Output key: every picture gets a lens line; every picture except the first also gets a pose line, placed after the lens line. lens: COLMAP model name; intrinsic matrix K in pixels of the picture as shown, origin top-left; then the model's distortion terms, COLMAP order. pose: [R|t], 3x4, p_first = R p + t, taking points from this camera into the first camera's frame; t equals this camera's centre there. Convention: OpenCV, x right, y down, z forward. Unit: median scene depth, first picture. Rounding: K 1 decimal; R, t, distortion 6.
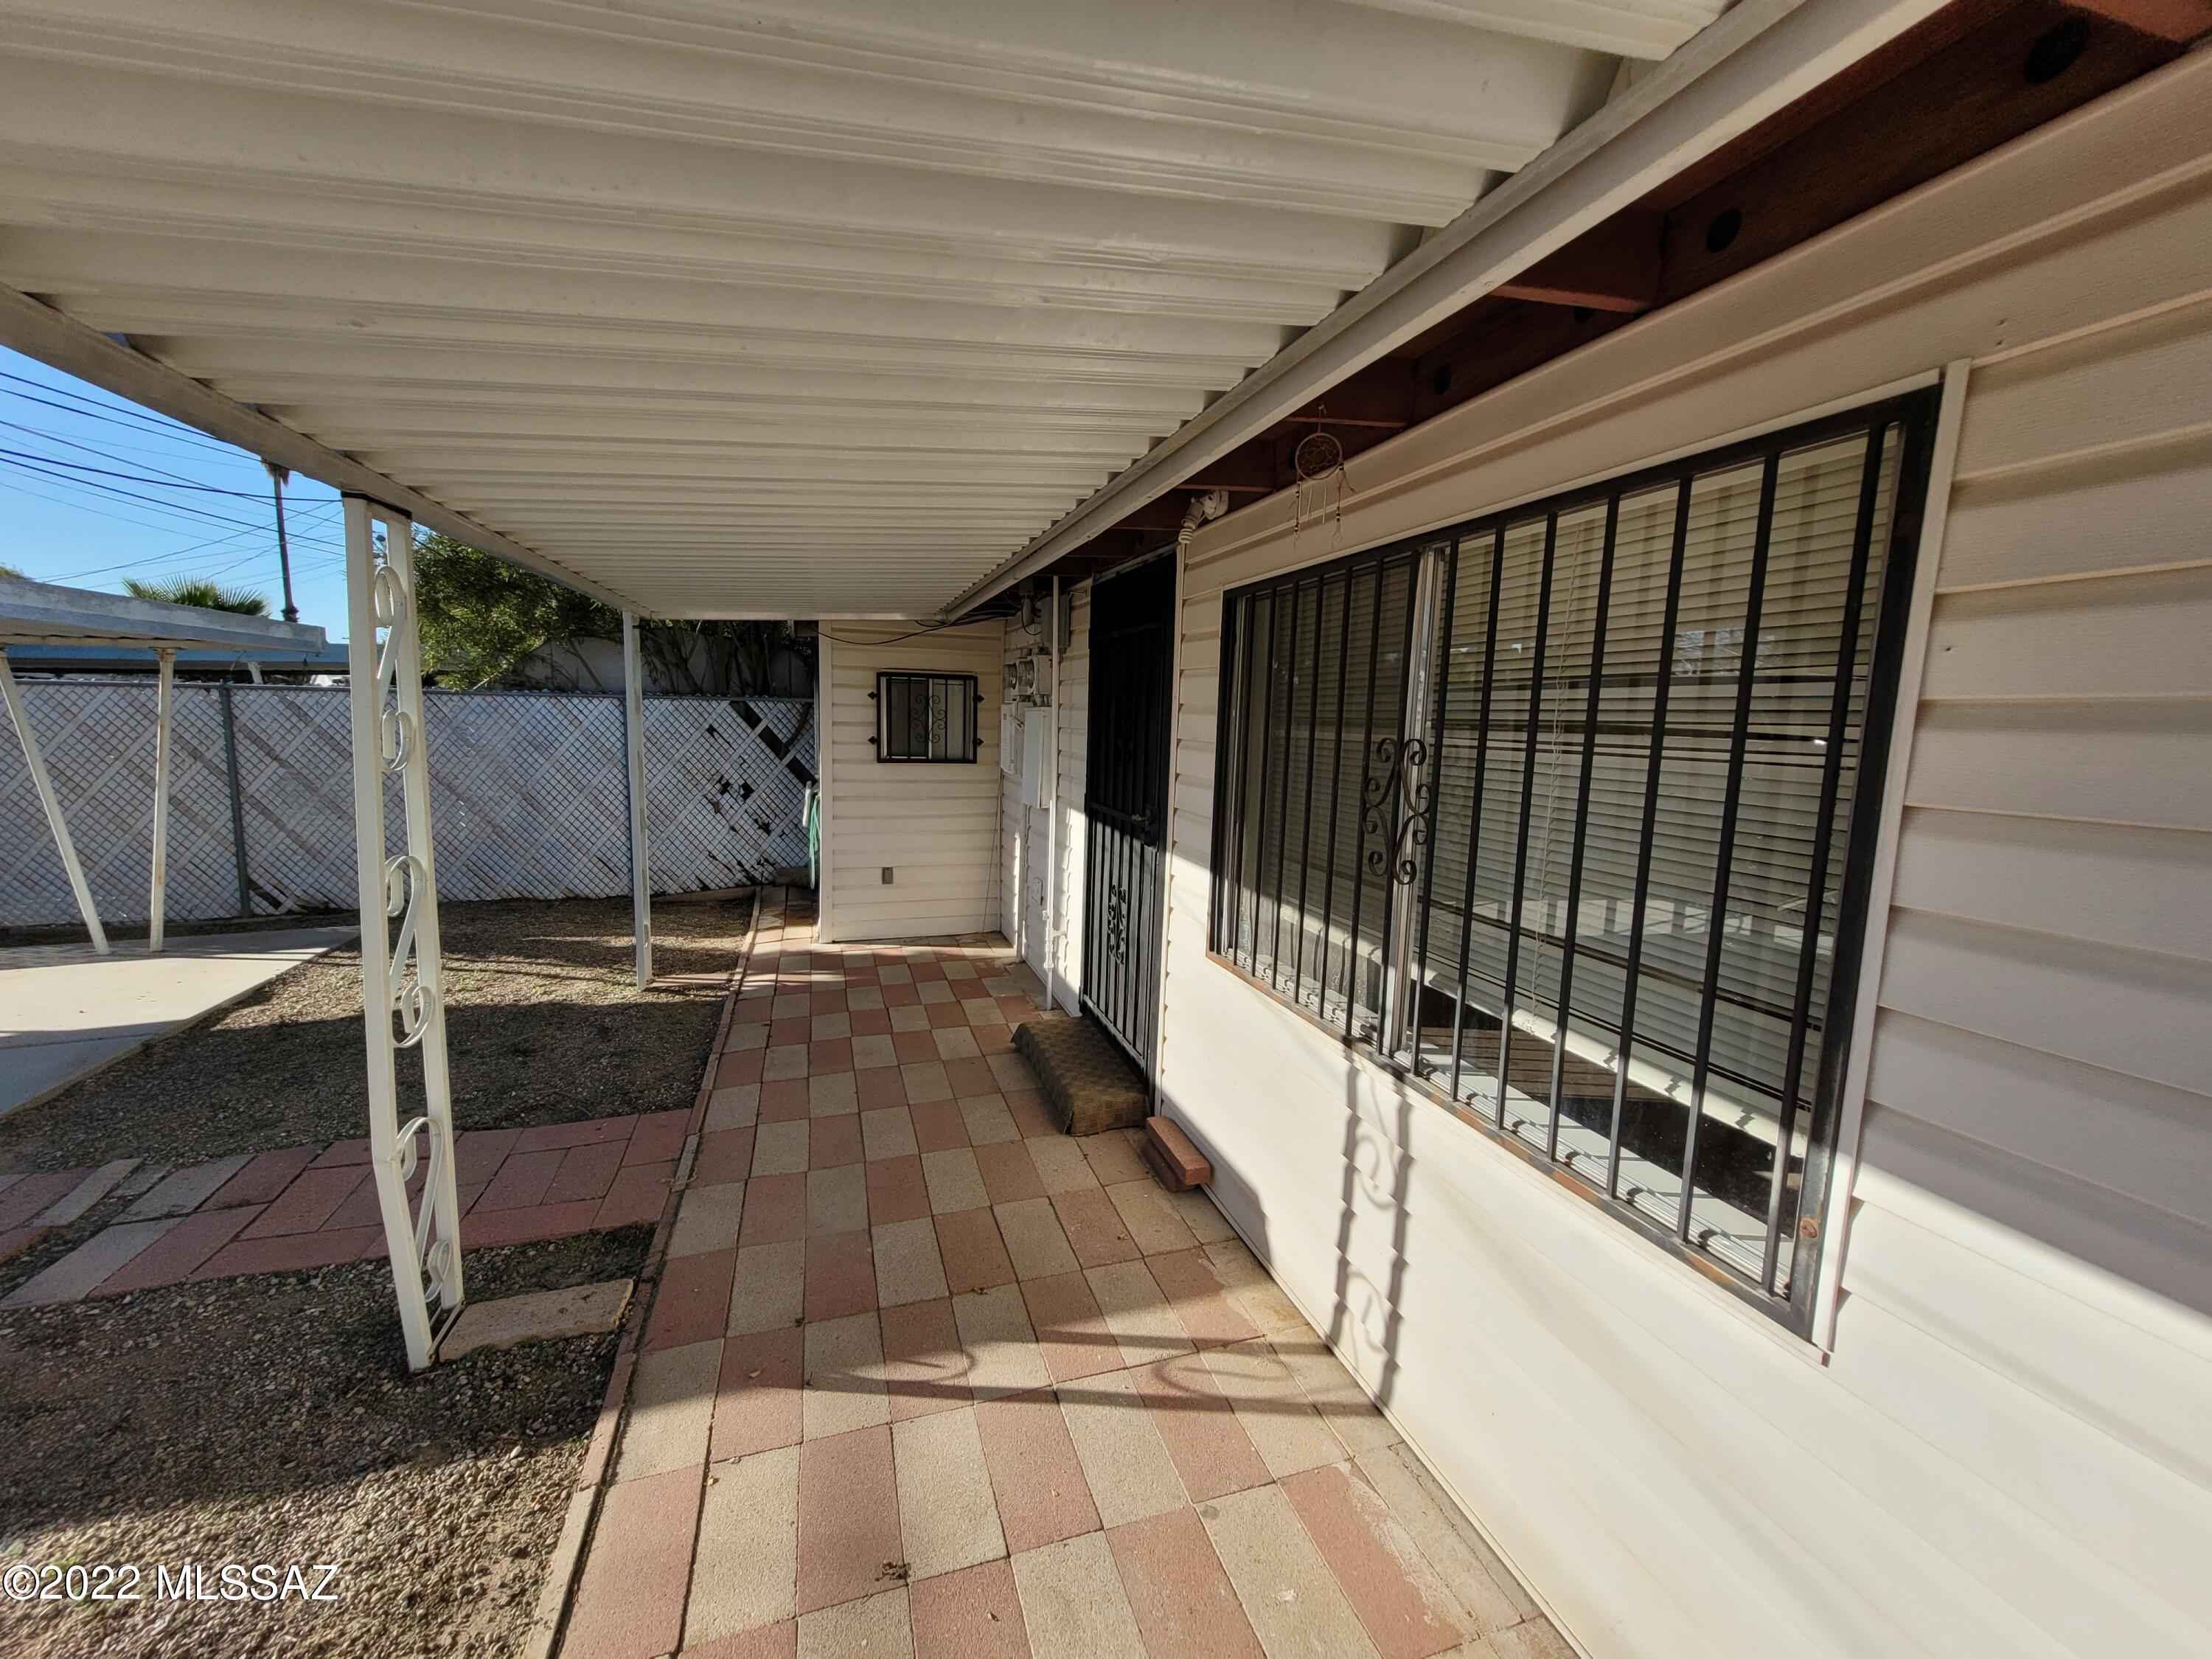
lens RADIAL K [[855.7, 0, 1102.5], [0, 855.7, 828.9], [0, 0, 1]] dist [0.002986, -0.002352]
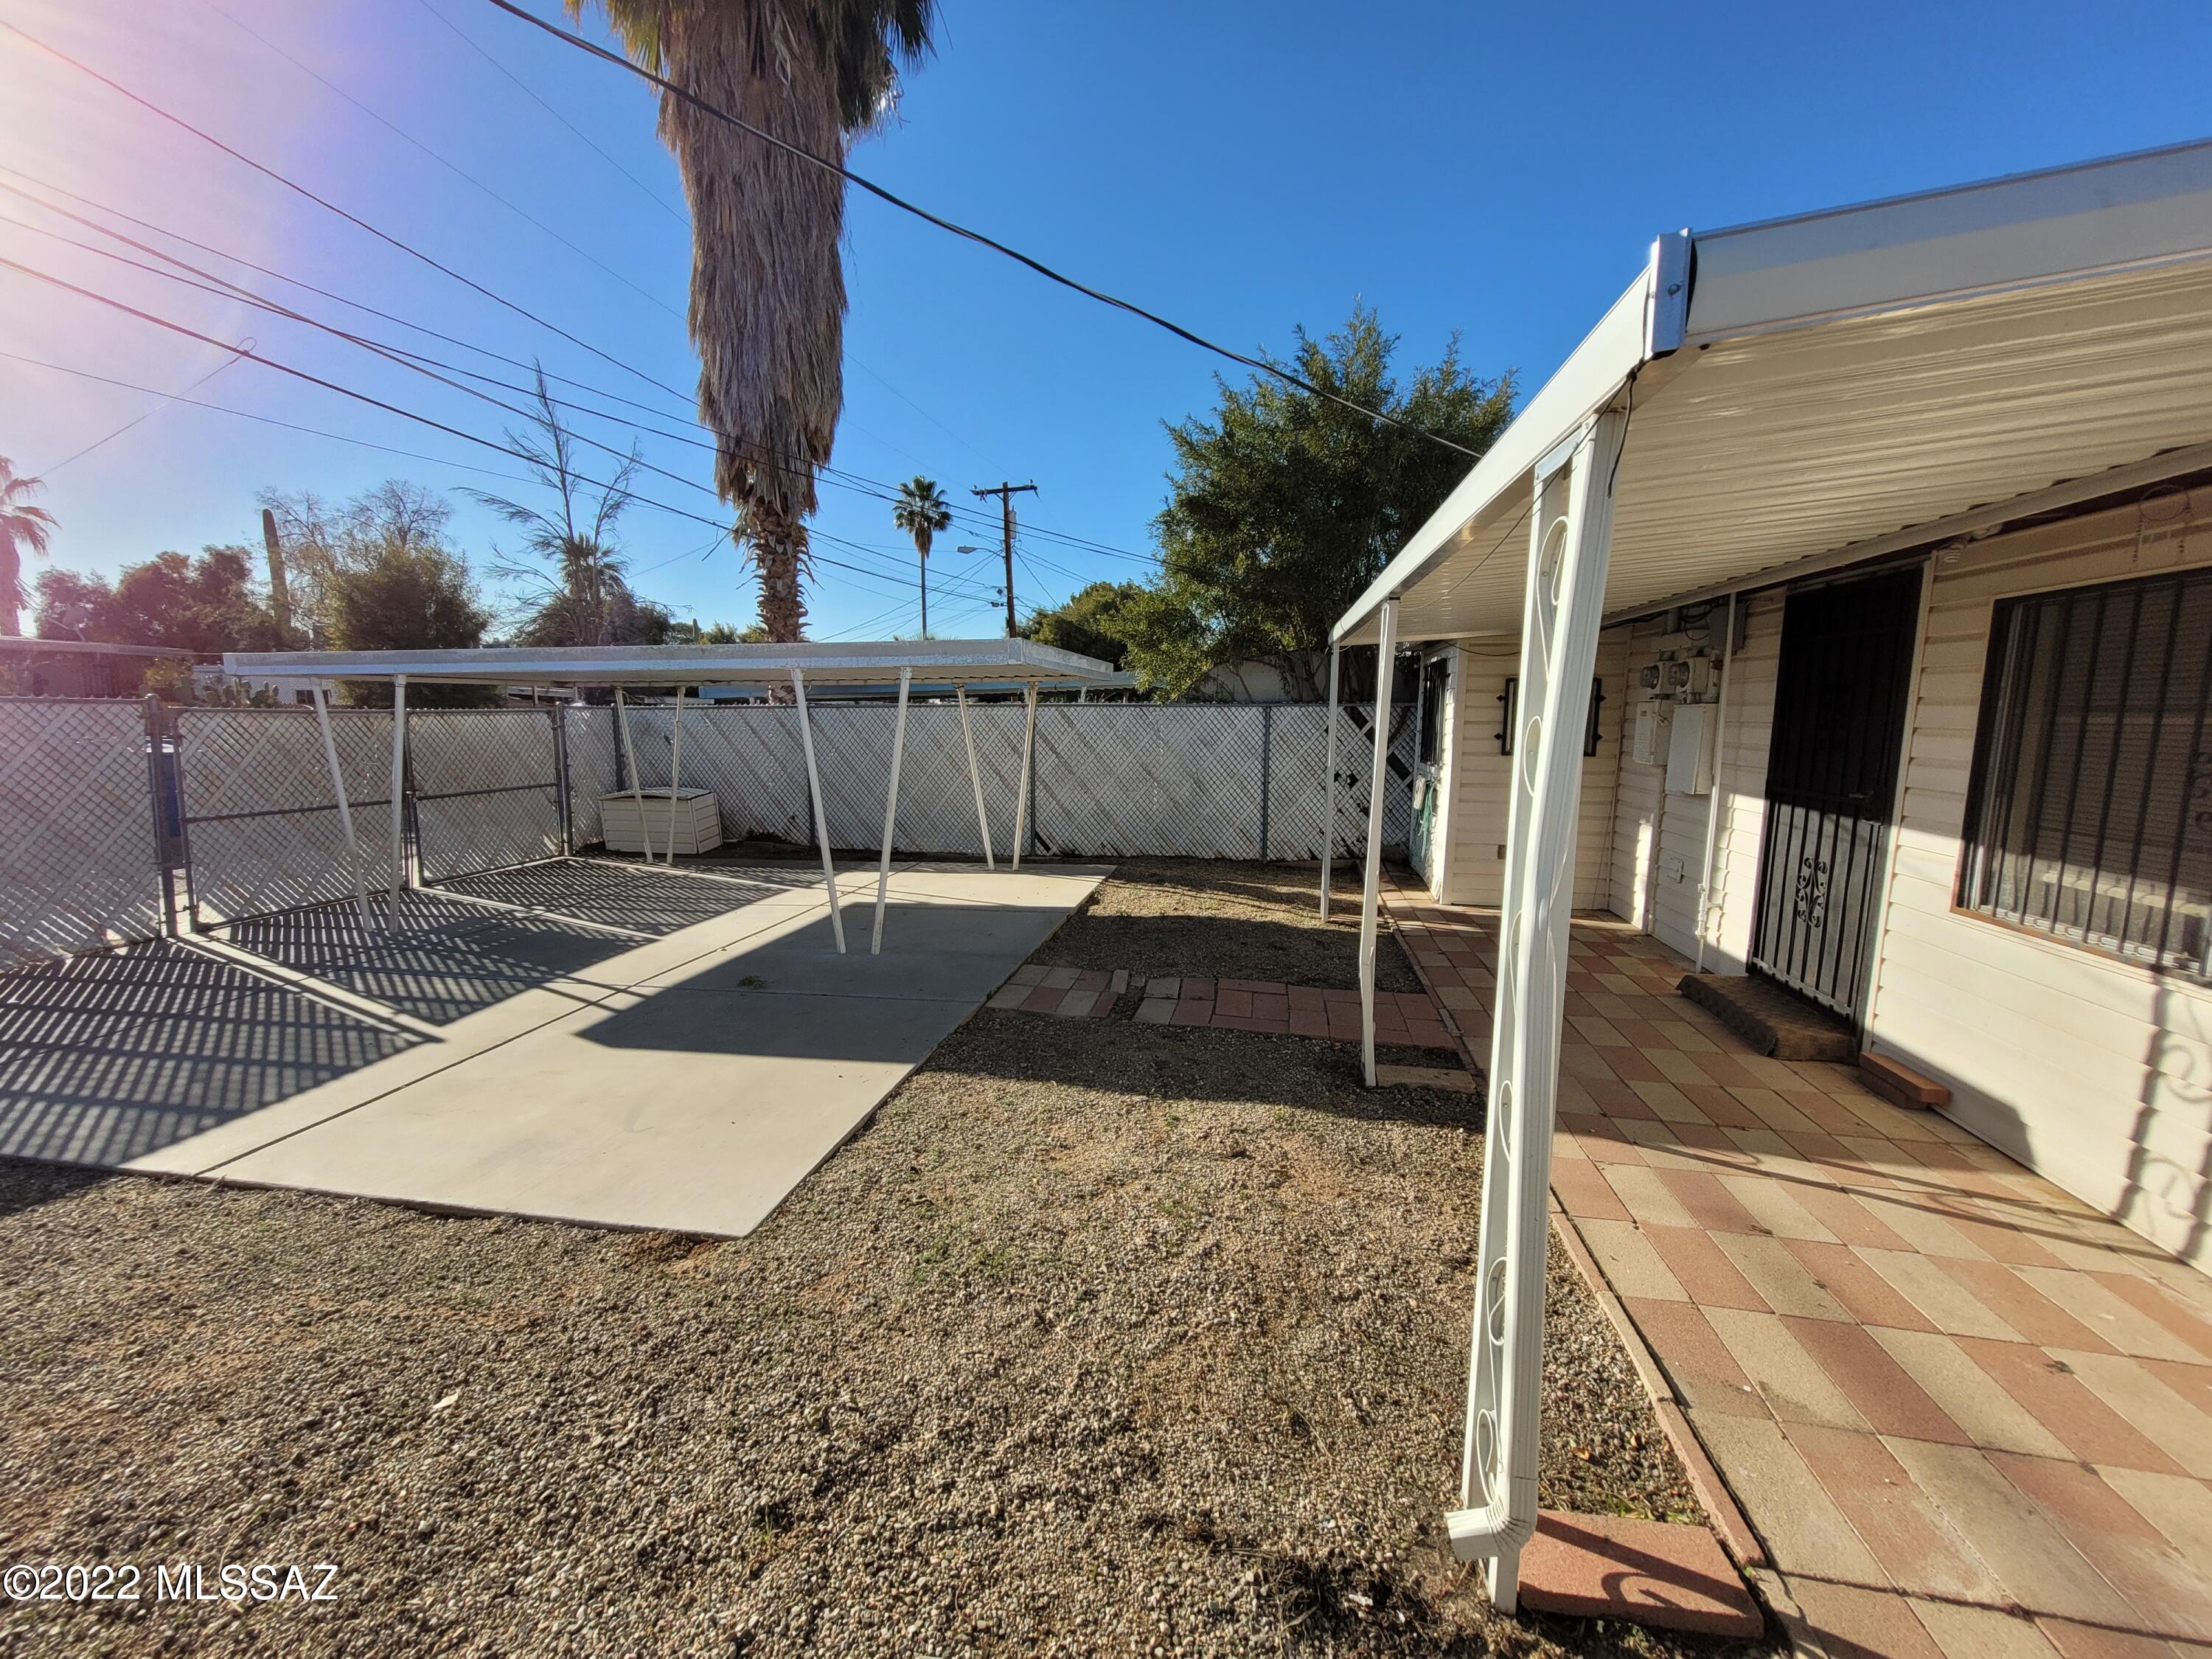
lens RADIAL K [[855.7, 0, 1102.5], [0, 855.7, 828.9], [0, 0, 1]] dist [0.002986, -0.002352]
pose [[0.868403, 0.045627, -0.493755, -0.223601], [-0.047686, 0.998827, 0.008429, 0.057513], [0.493561, 0.016225, 0.869560, -0.422335]]
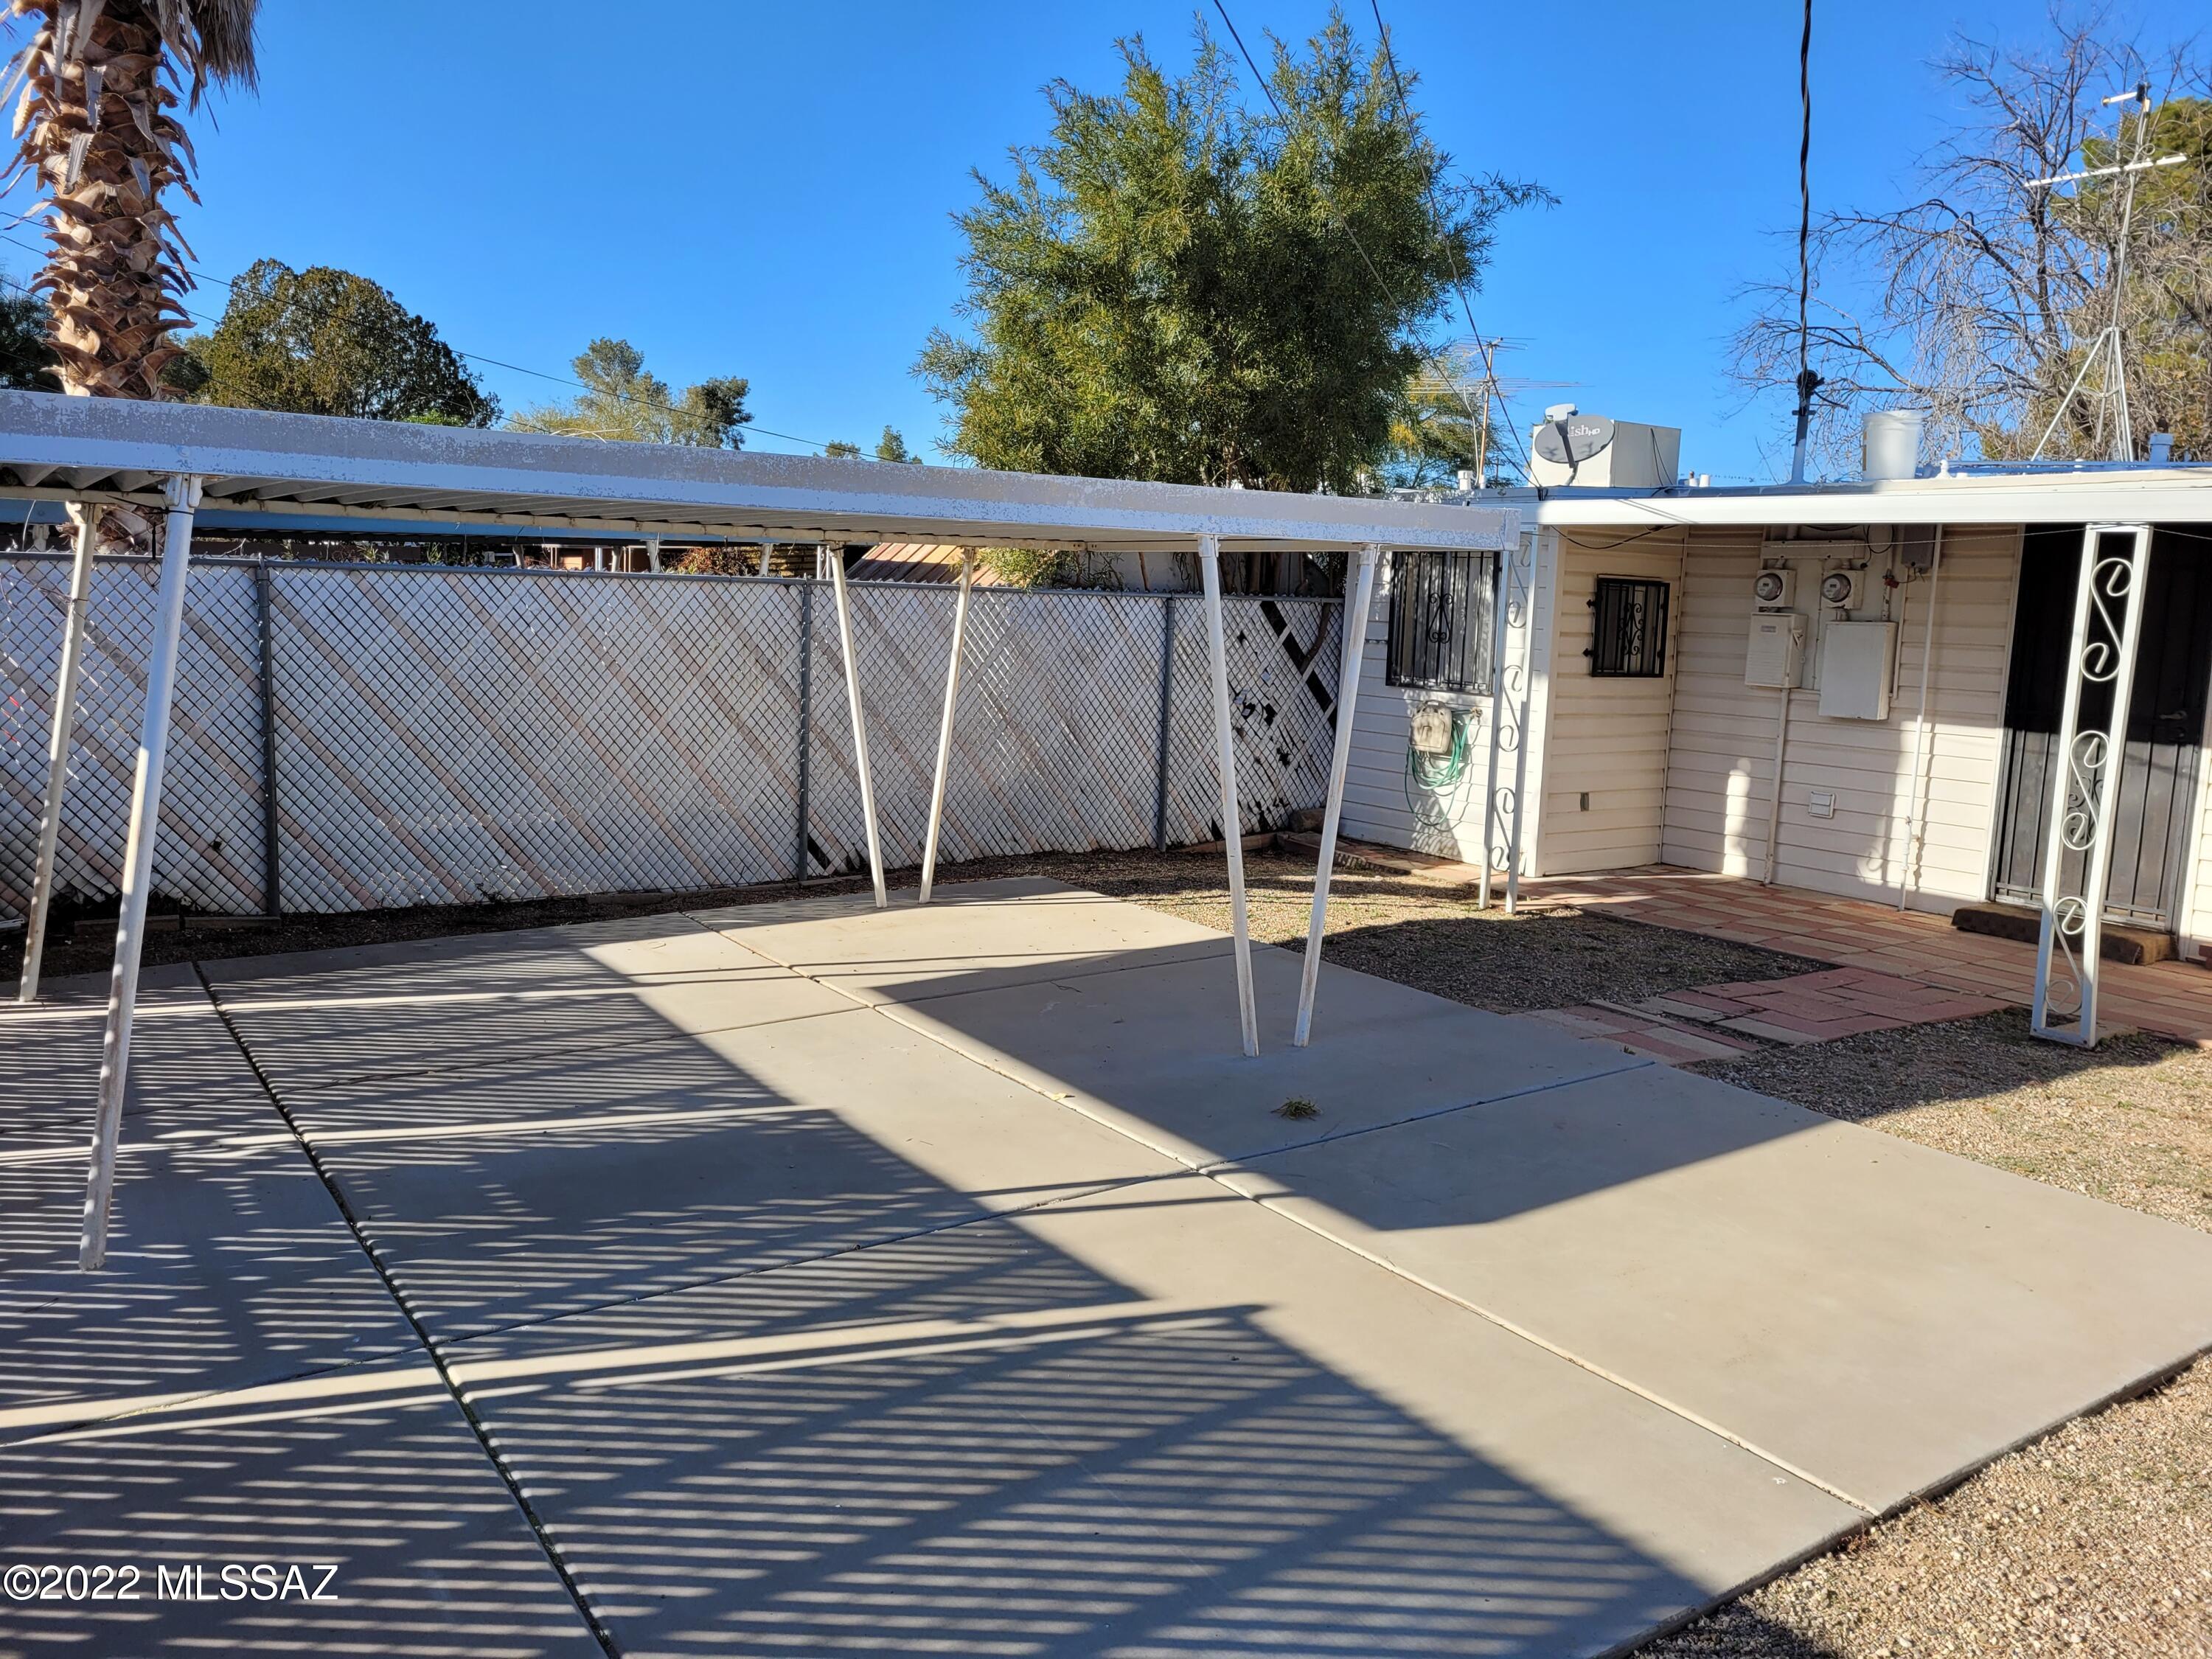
lens RADIAL K [[1671.5, 0, 1116.2], [0, 1671.5, 797.2], [0, 0, 1]] dist [0.072199, -0.064228]
pose [[0.961376, -0.022459, 0.274320, -1.814583], [0.023987, 0.999710, -0.002216, 0.062215], [-0.274191, 0.008711, 0.961636, -0.854054]]
